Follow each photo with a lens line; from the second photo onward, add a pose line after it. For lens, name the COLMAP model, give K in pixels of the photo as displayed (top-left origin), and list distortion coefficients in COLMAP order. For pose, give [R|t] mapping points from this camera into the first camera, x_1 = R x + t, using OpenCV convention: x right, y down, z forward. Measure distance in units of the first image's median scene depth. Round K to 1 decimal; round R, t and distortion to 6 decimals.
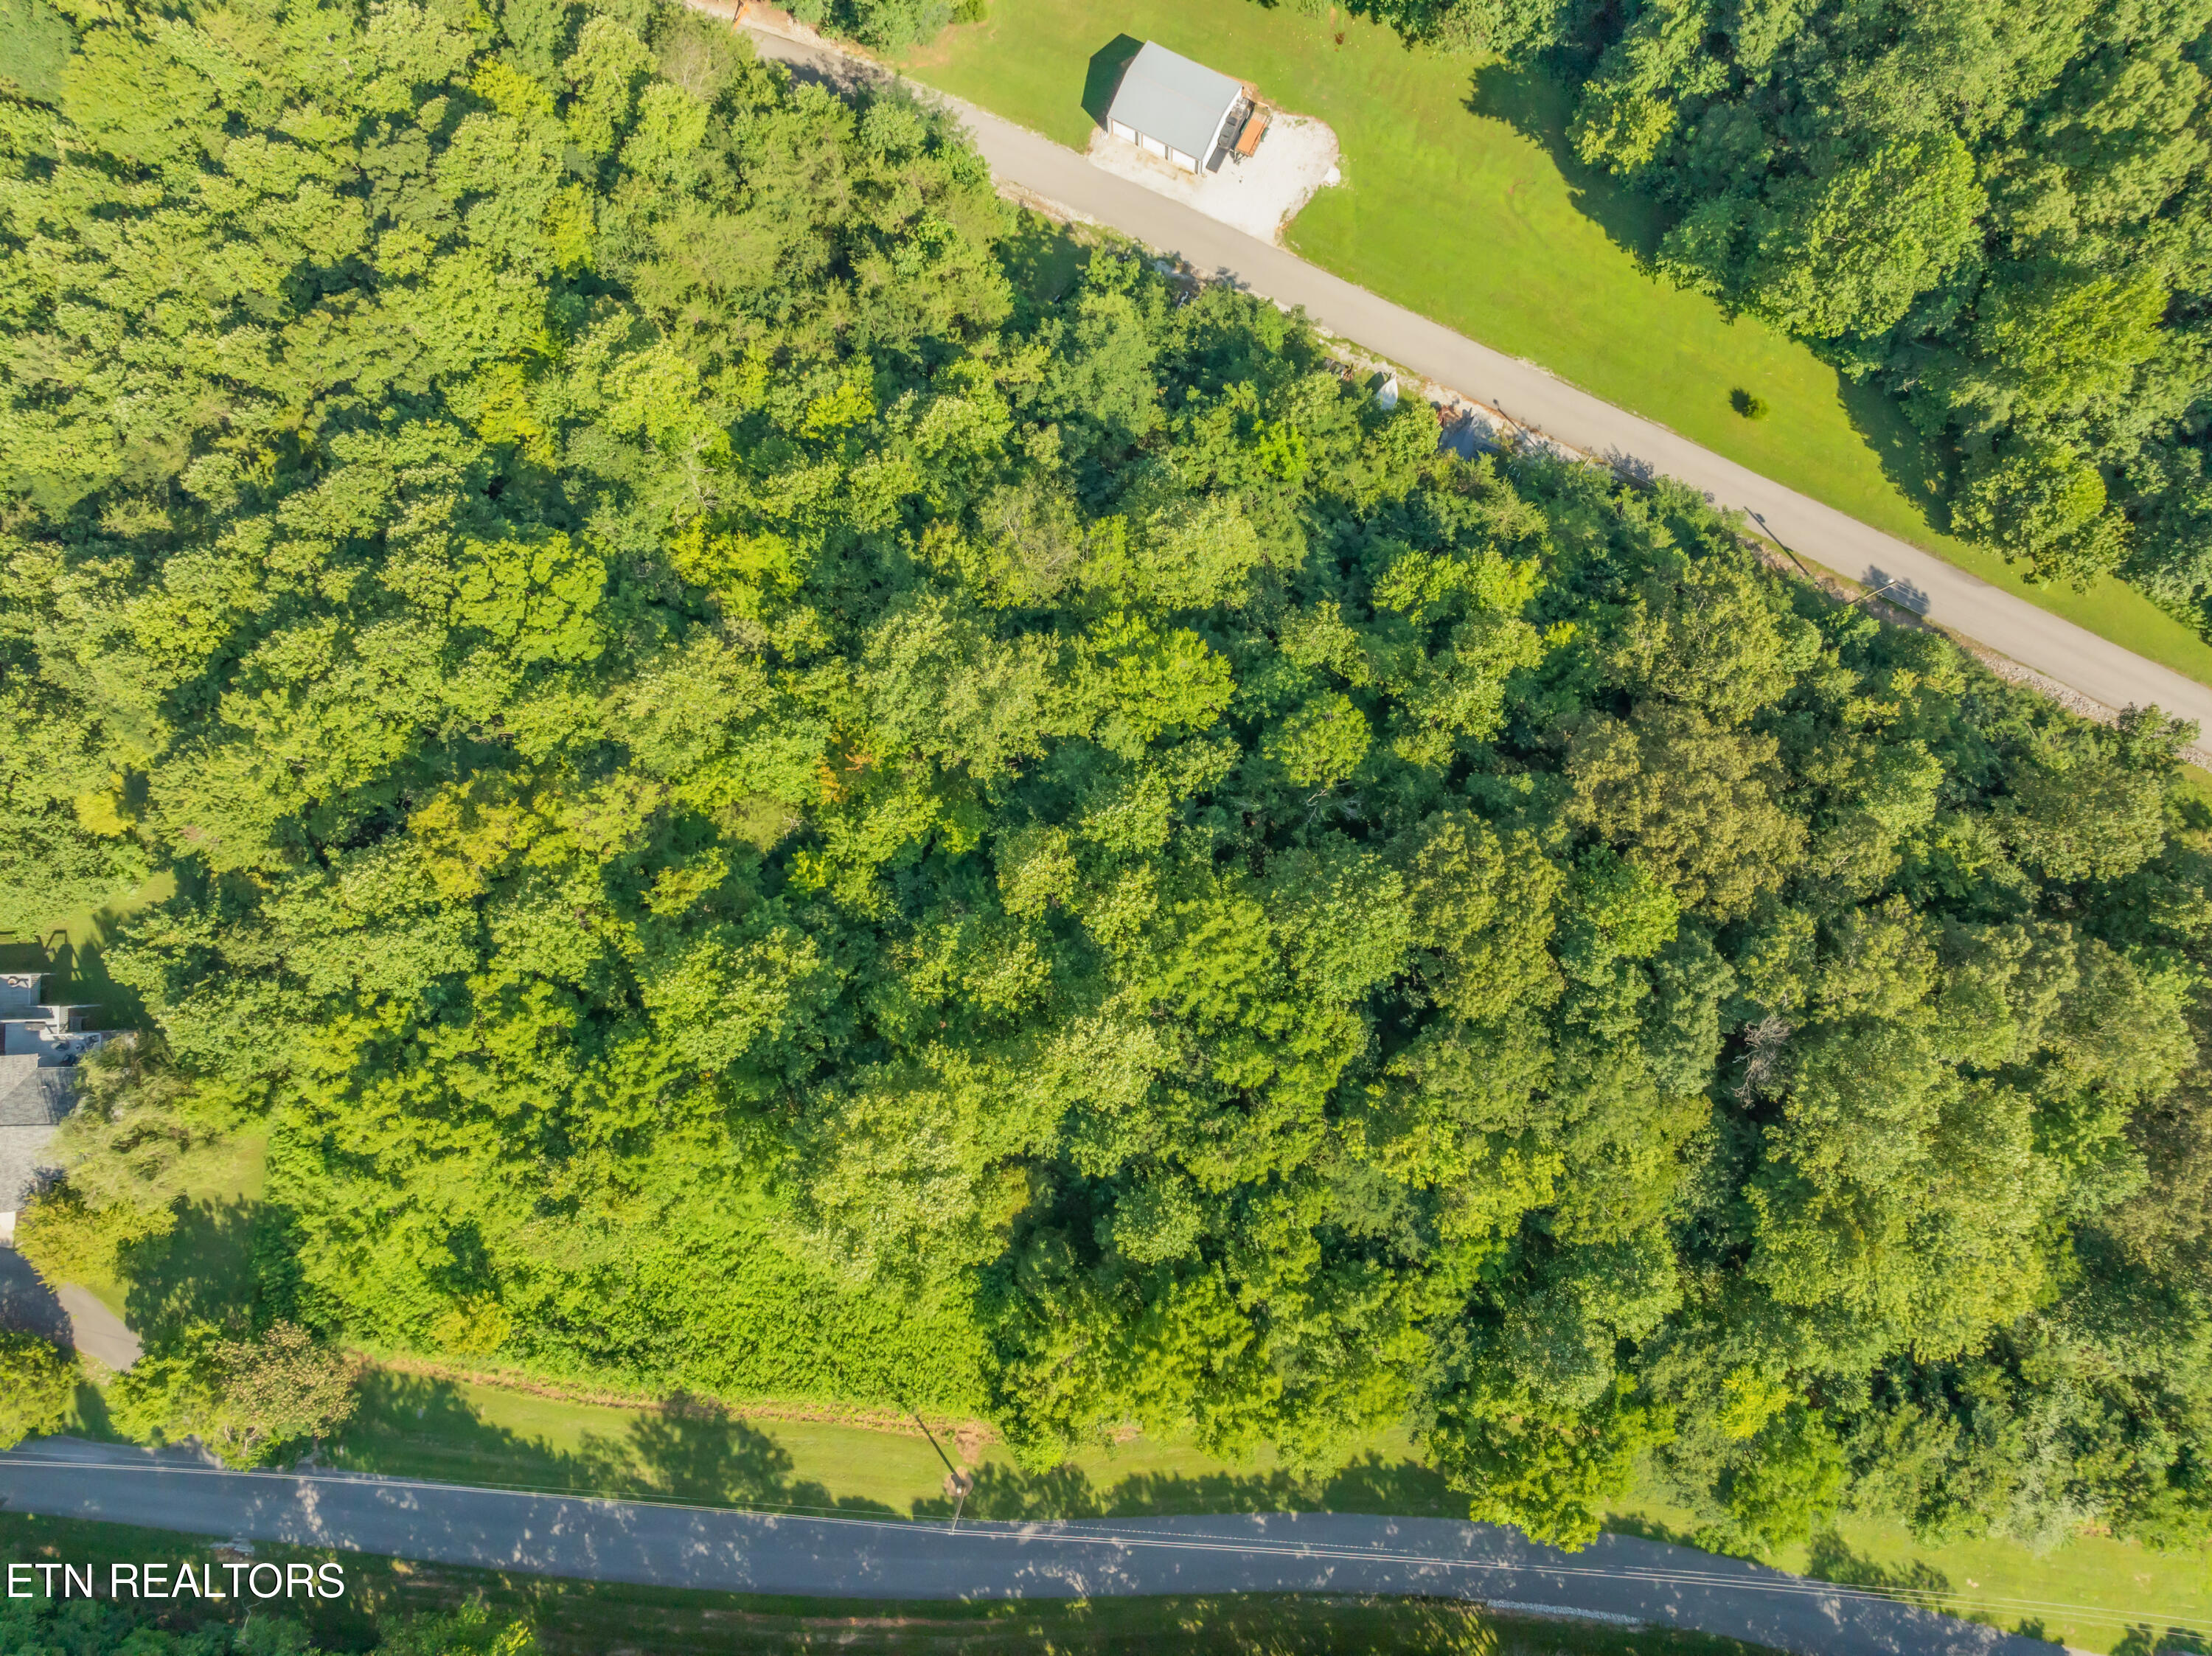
lens RADIAL K [[1569.9, 0, 1115.5], [0, 1569.9, 822.3], [0, 0, 1]] dist [-0.055931, 0.027877]
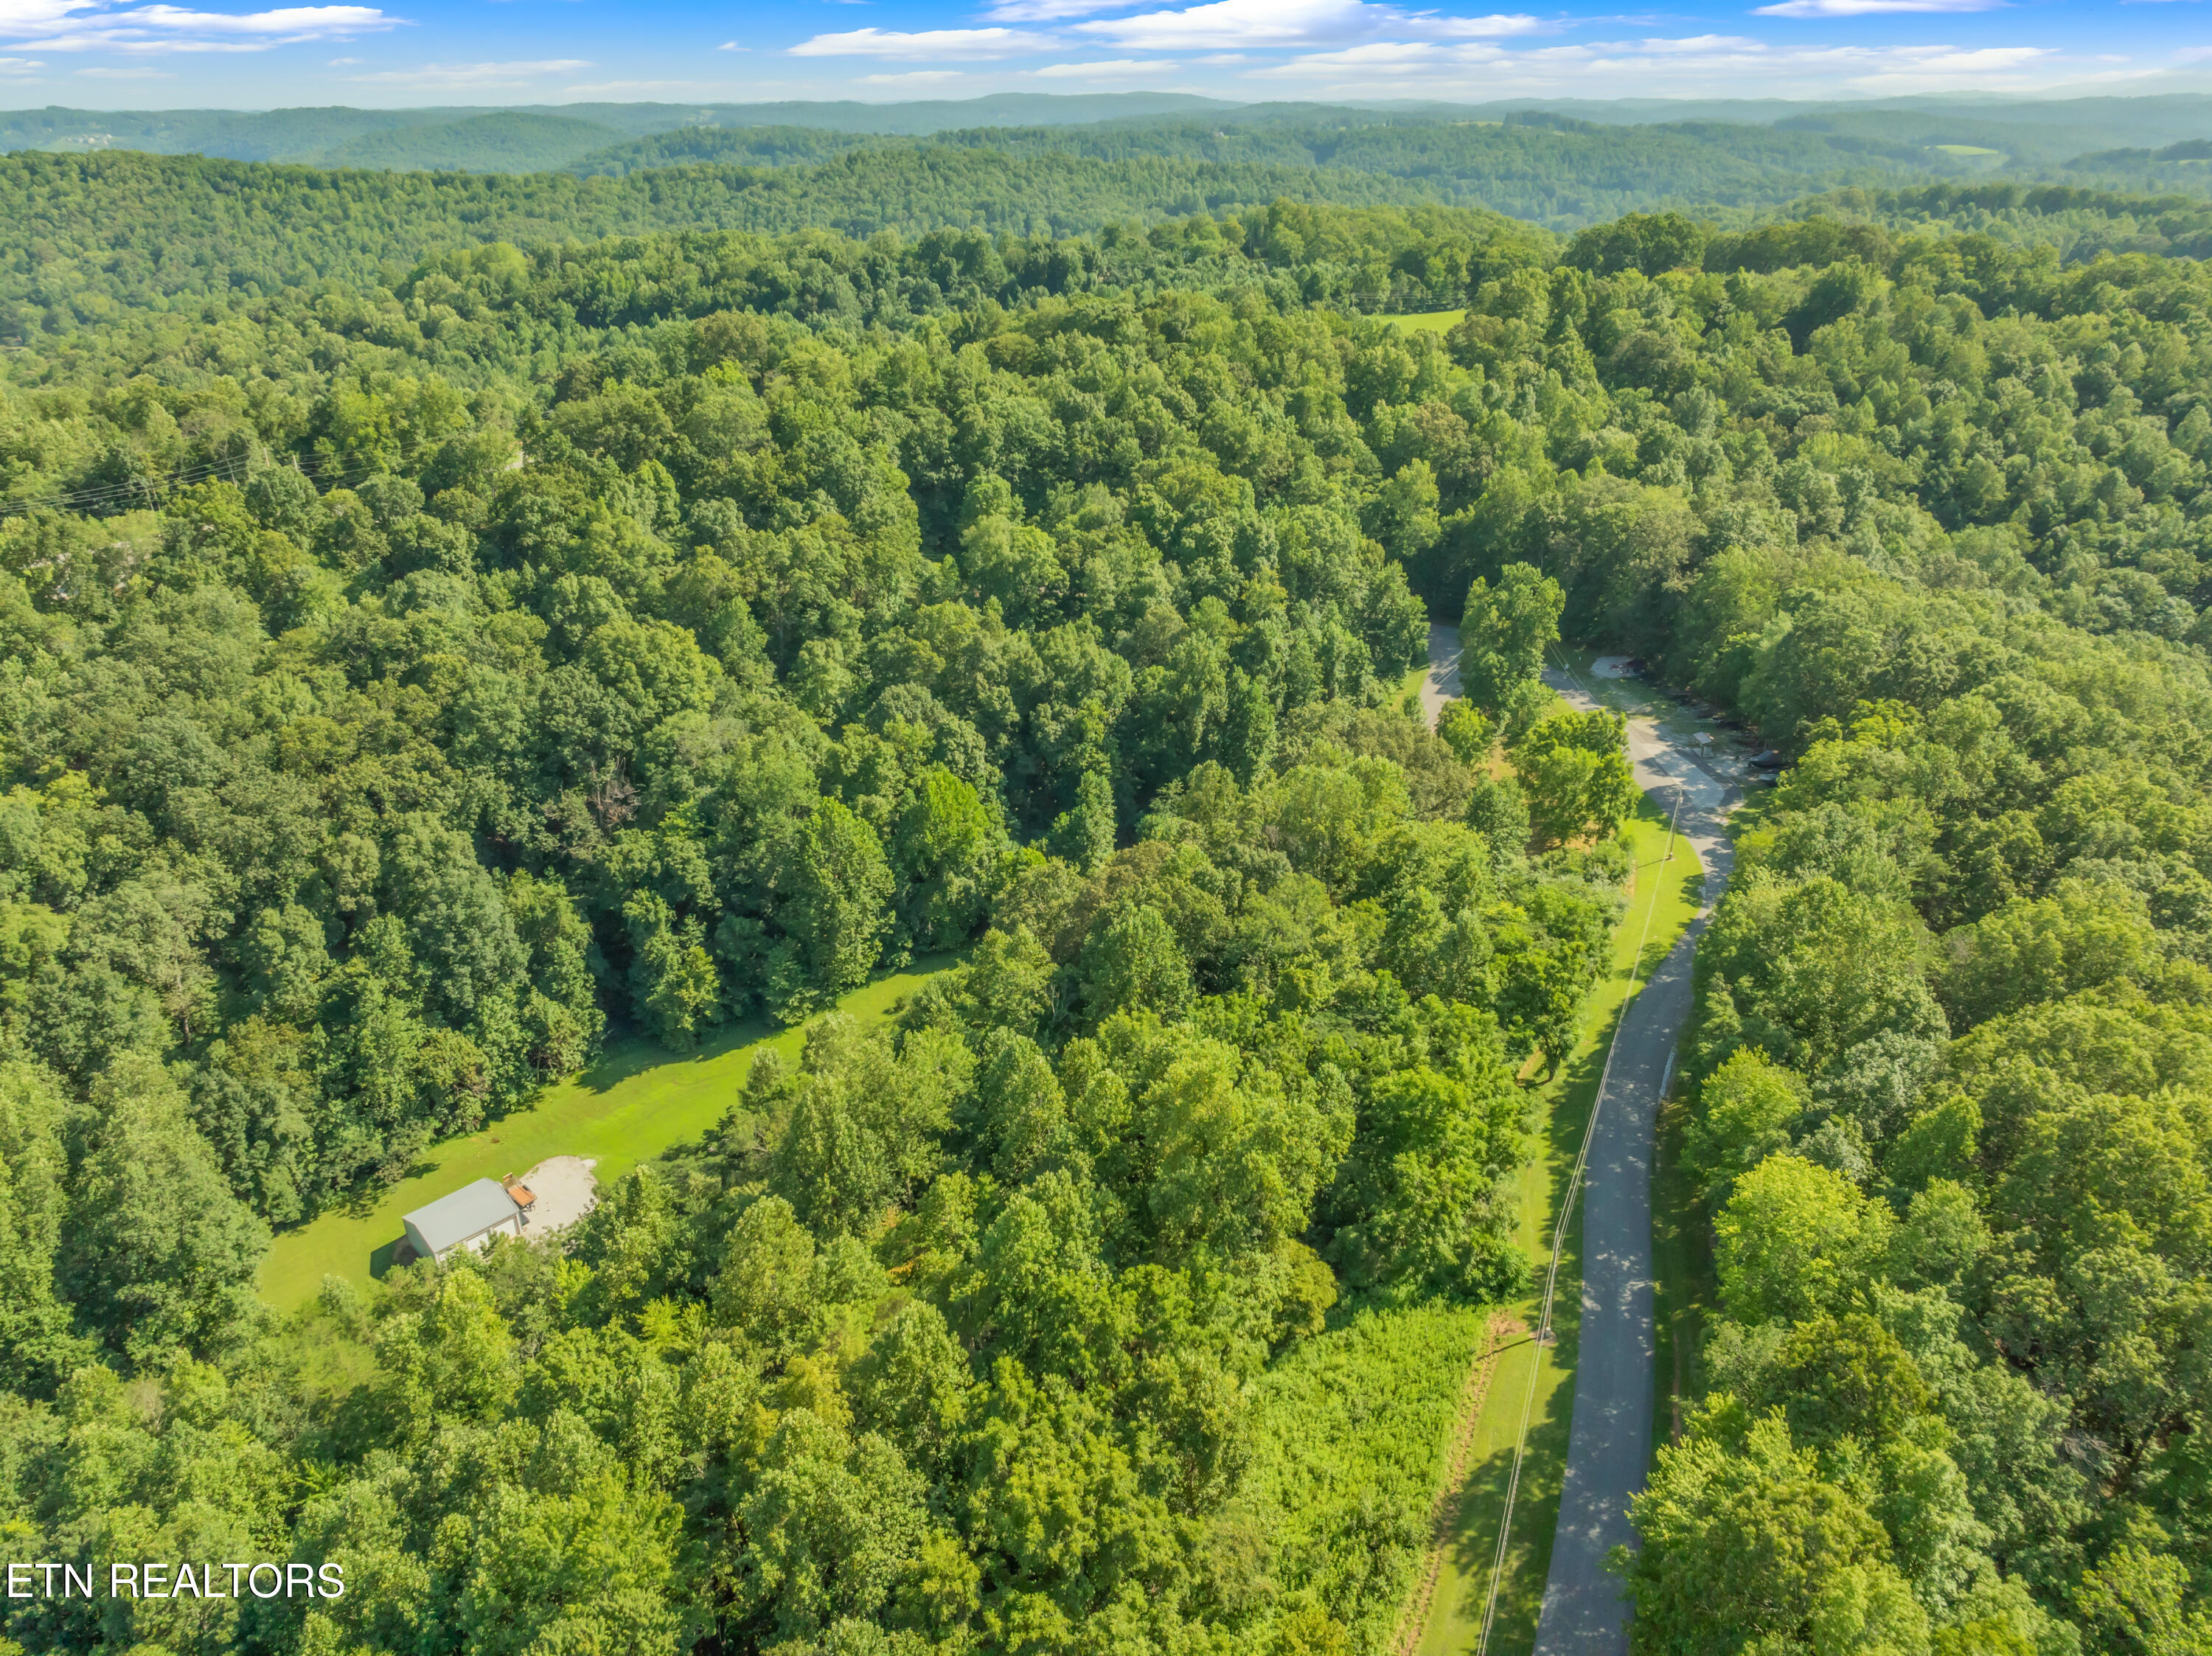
lens RADIAL K [[1569.9, 0, 1115.5], [0, 1569.9, 822.3], [0, 0, 1]] dist [-0.055931, 0.027877]
pose [[0.305051, -0.388312, 0.869573, -0.846216], [0.949062, 0.199607, -0.243801, 0.288825], [-0.078902, 0.899651, 0.429422, 0.210126]]
